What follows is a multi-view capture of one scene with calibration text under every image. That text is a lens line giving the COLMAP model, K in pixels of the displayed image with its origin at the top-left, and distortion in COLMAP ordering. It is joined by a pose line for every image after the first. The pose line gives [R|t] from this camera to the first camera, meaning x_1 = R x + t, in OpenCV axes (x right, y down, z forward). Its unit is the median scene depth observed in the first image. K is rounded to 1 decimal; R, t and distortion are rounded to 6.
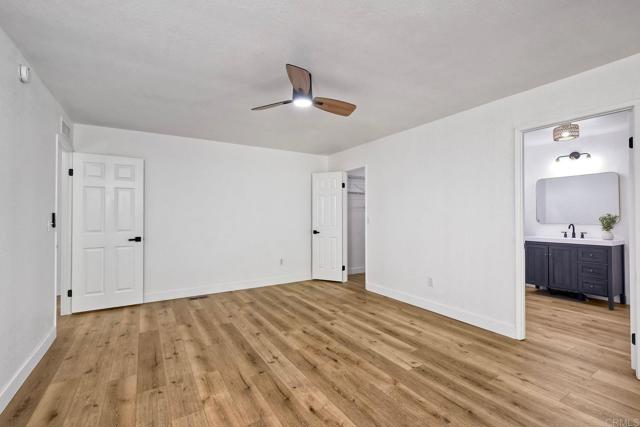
lens RADIAL K [[288.9, 0, 319.7], [0, 288.9, 215.2], [0, 0, 1]] dist [0.007892, -0.000529]
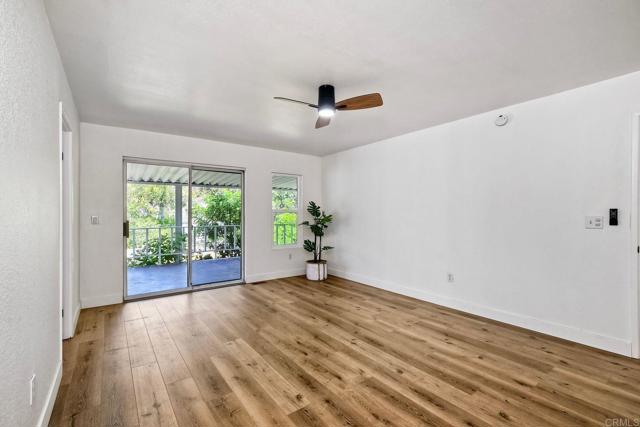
lens RADIAL K [[288.9, 0, 319.5], [0, 288.9, 212.8], [0, 0, 1]] dist [0.007892, -0.000529]
pose [[-0.996447, 0.005232, -0.084064, 0.053372], [0.005915, 0.999951, -0.007876, 0.006479], [0.084018, -0.008345, -0.996429, 1.728602]]
